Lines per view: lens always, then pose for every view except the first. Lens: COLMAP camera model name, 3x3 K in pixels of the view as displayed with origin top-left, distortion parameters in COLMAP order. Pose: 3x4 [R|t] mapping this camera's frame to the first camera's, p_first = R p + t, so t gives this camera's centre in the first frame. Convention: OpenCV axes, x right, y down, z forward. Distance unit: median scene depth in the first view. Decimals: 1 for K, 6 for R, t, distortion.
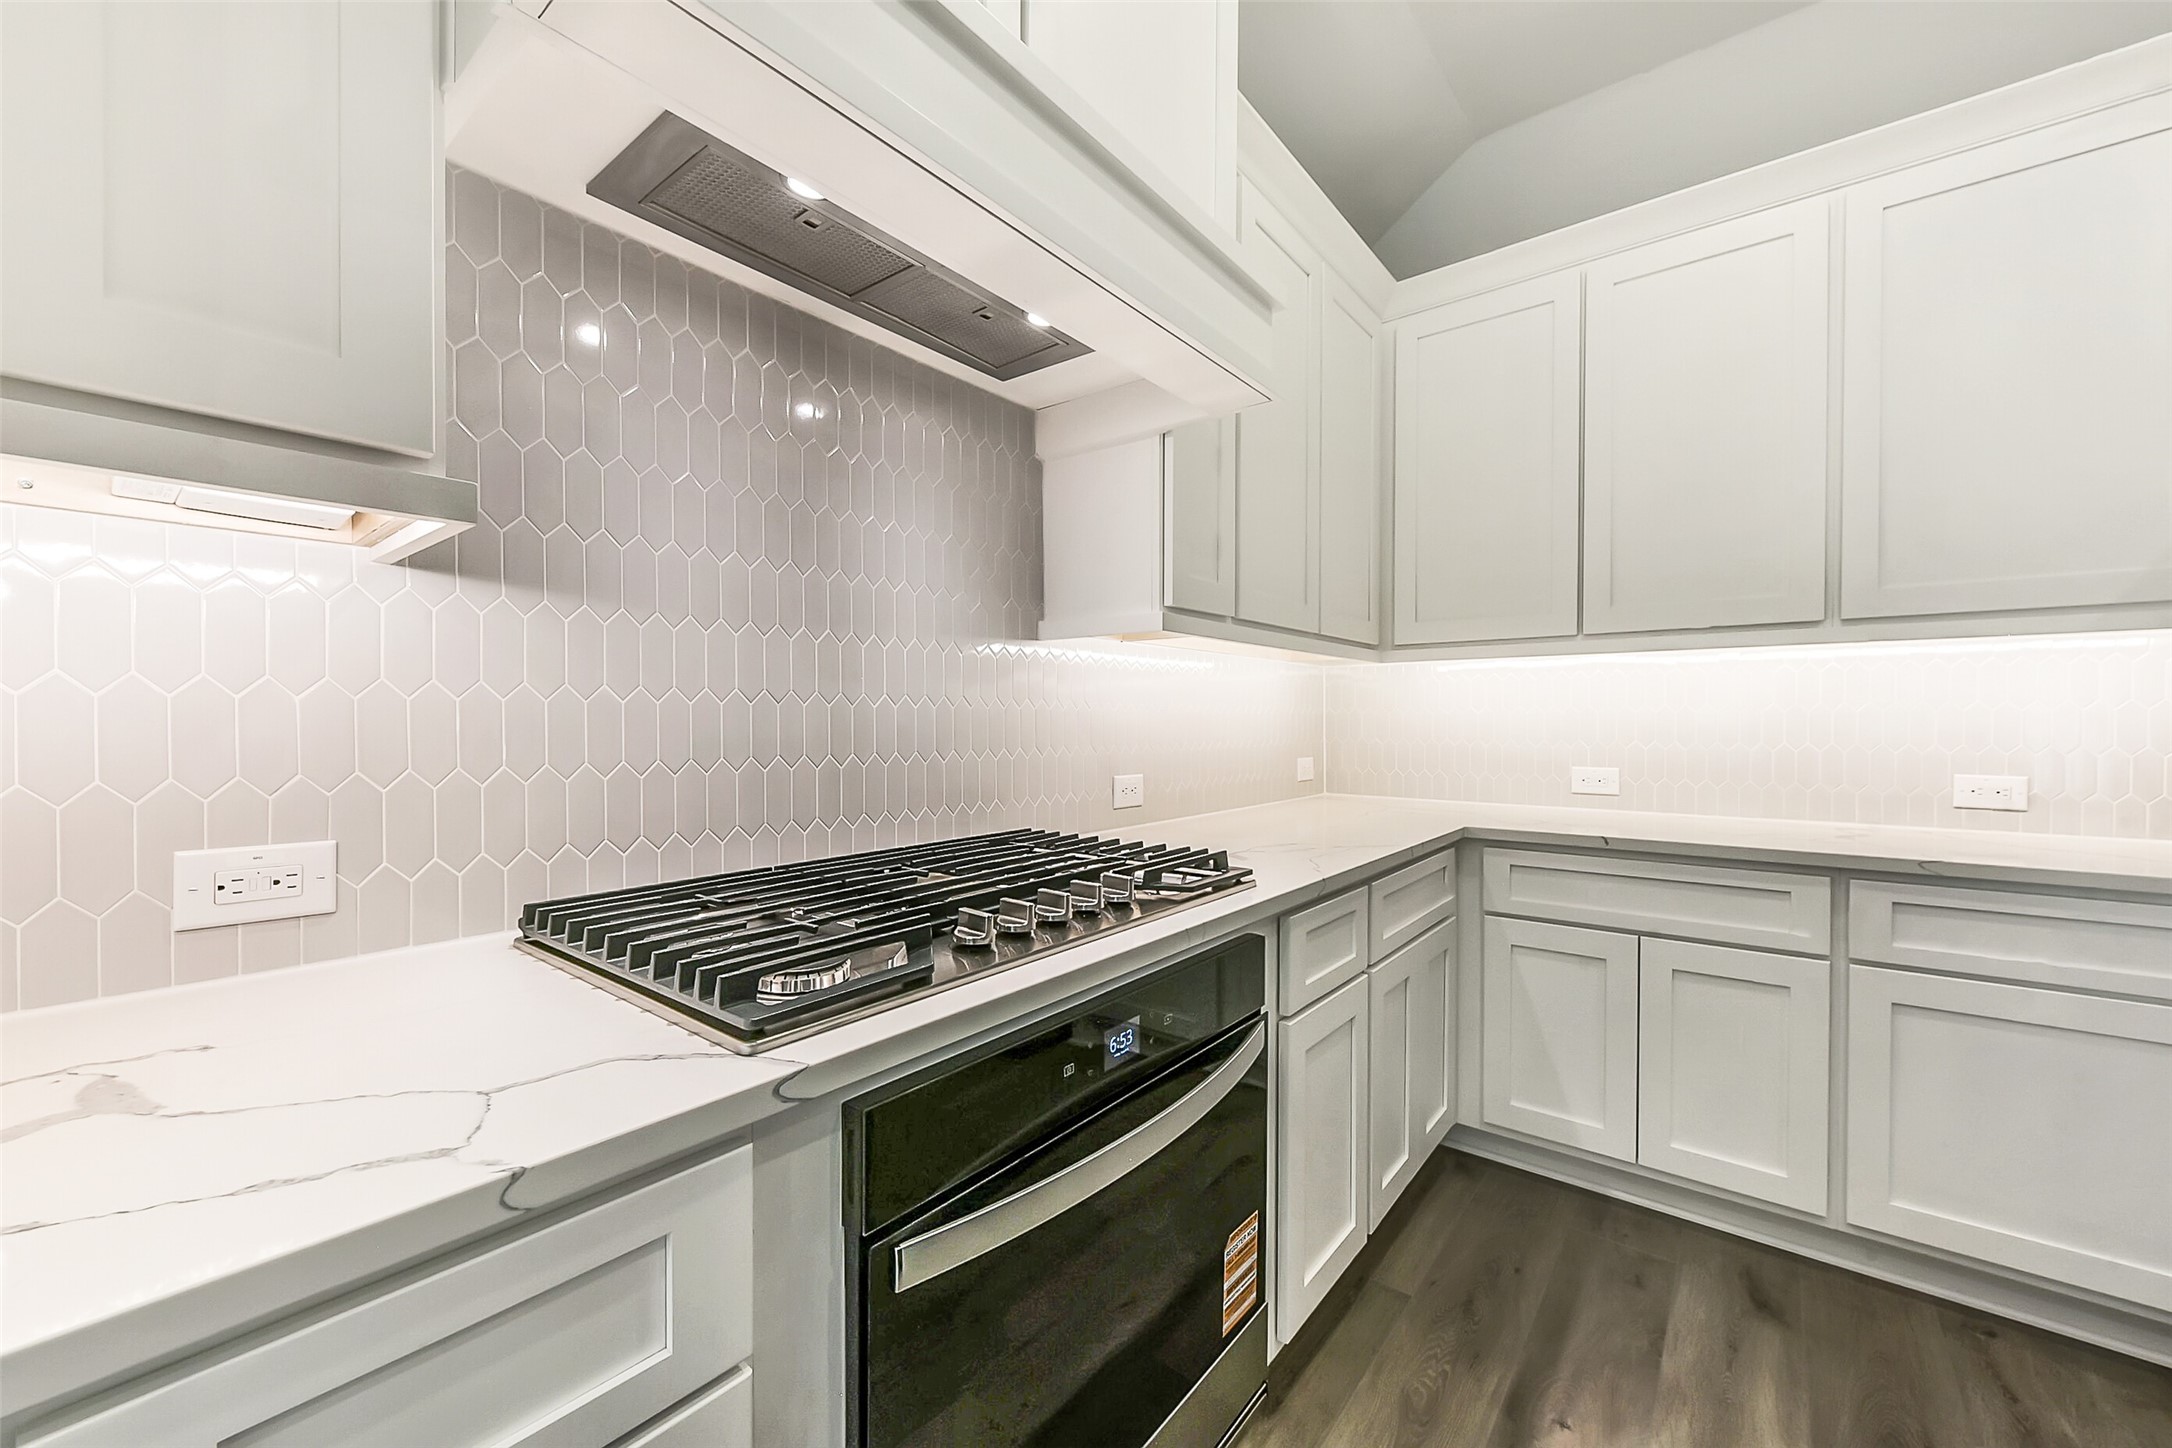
lens RADIAL K [[839.8, 0, 1079.8], [0, 839.8, 720.9], [0, 0, 1]] dist [-0.002246, -0.000193]
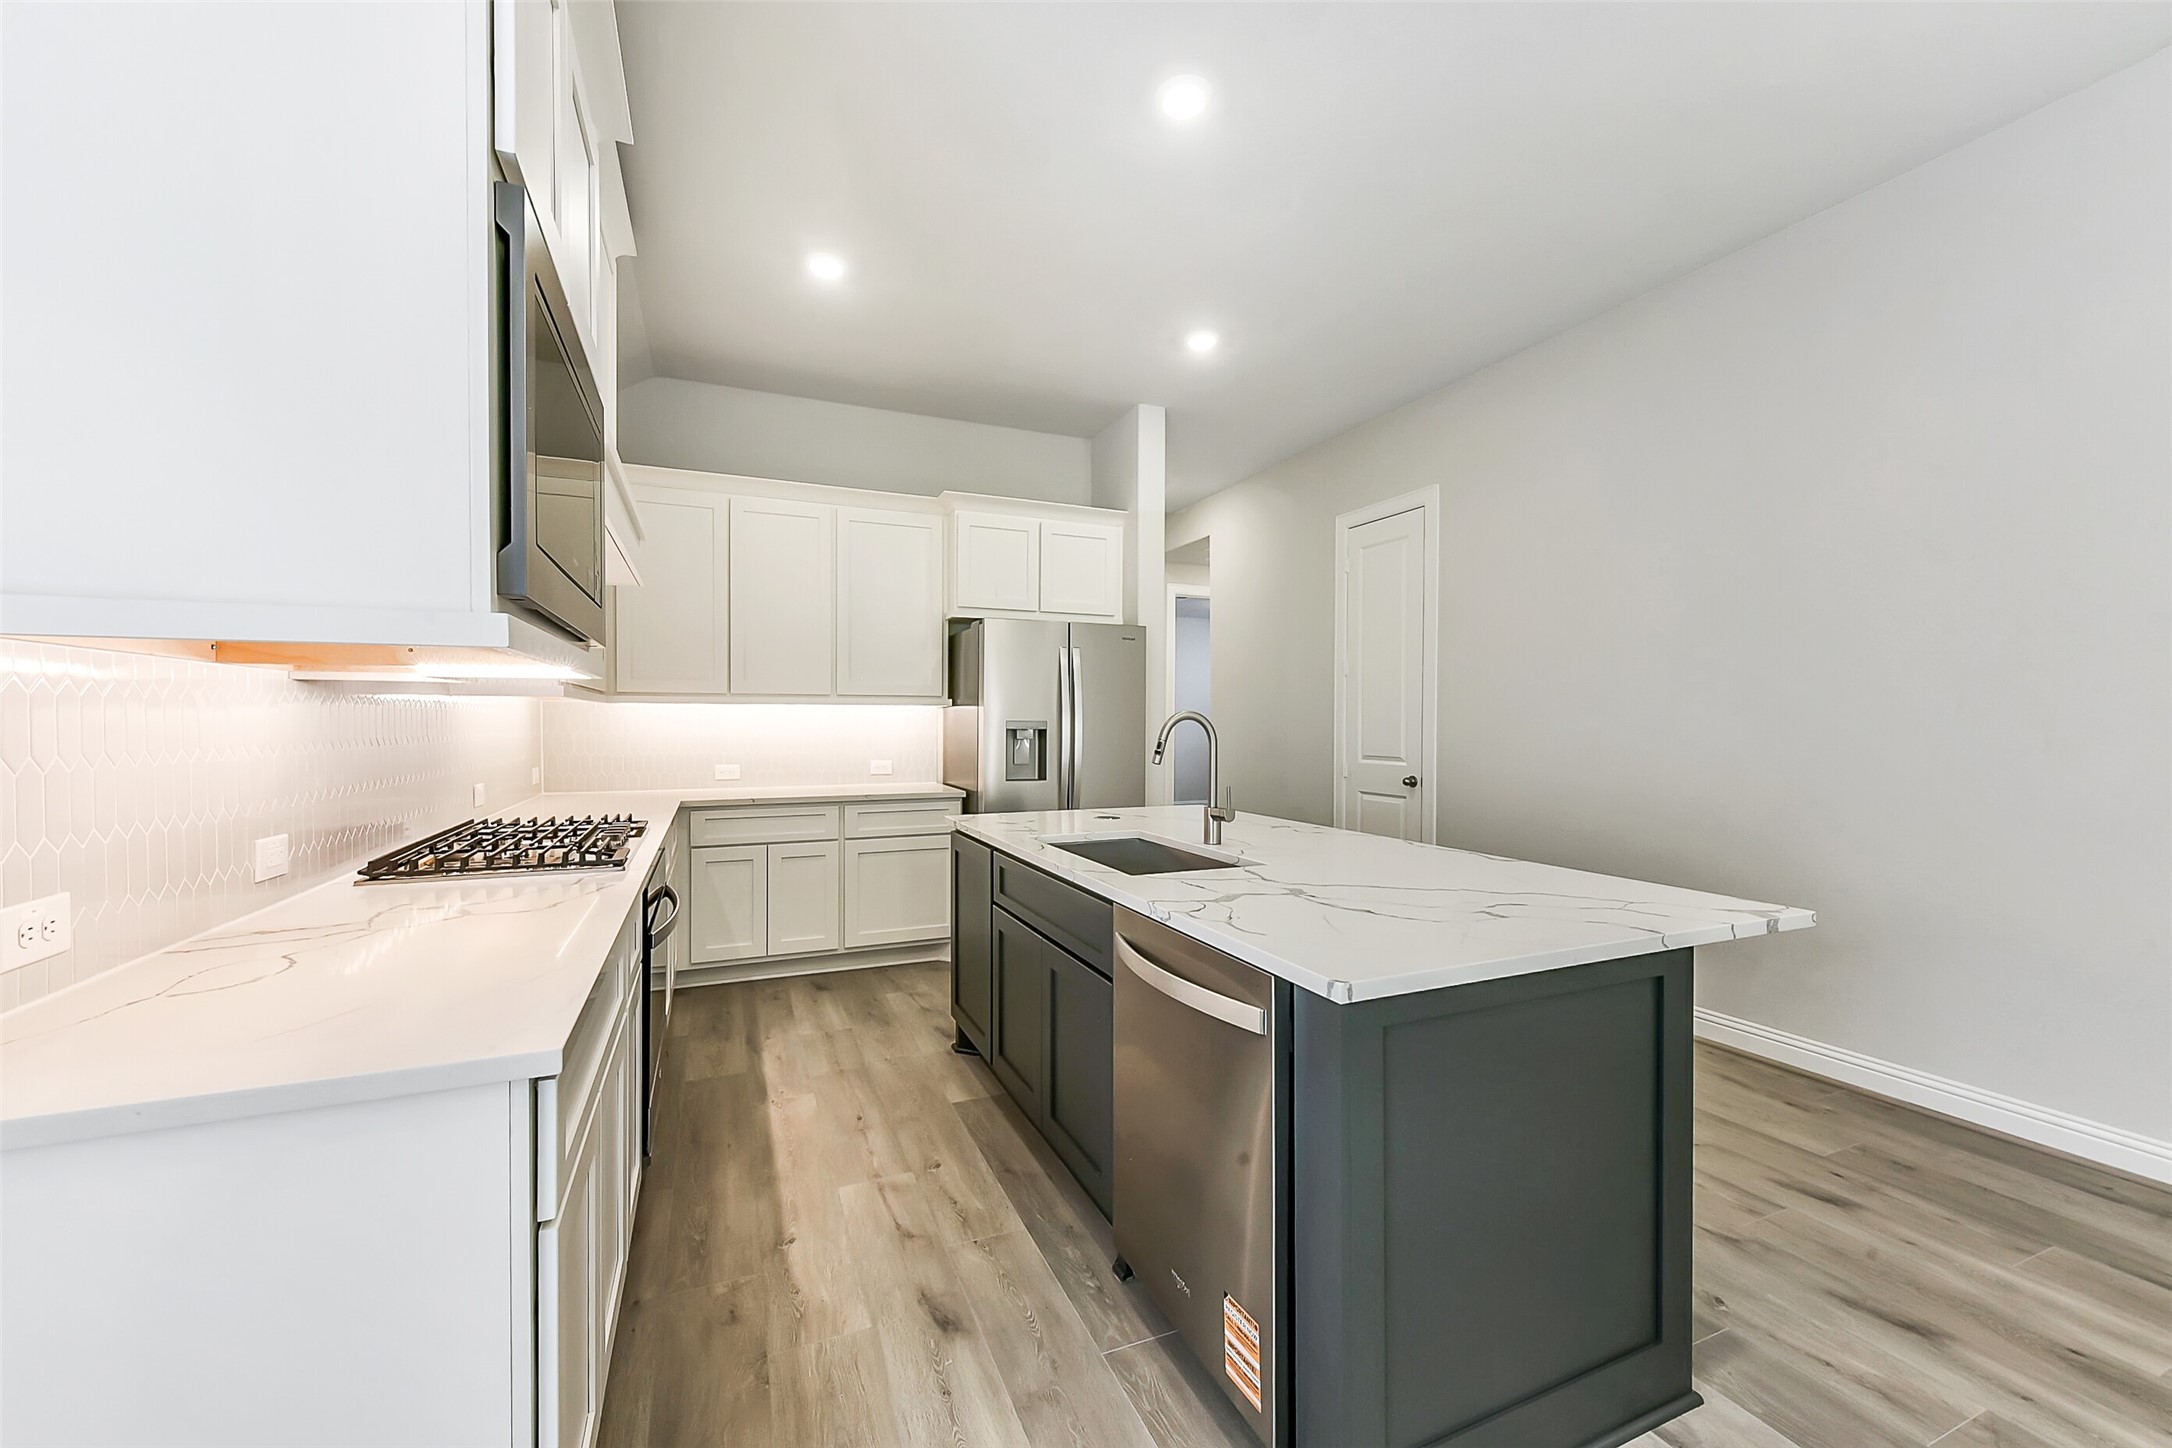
lens RADIAL K [[839.8, 0, 1079.8], [0, 839.8, 720.9], [0, 0, 1]] dist [-0.002246, -0.000193]
pose [[0.466544, -0.001040, 0.884497, -0.879285], [0.002961, 0.999996, -0.000386, -0.049880], [-0.884493, 0.002799, 0.466545, -0.707900]]
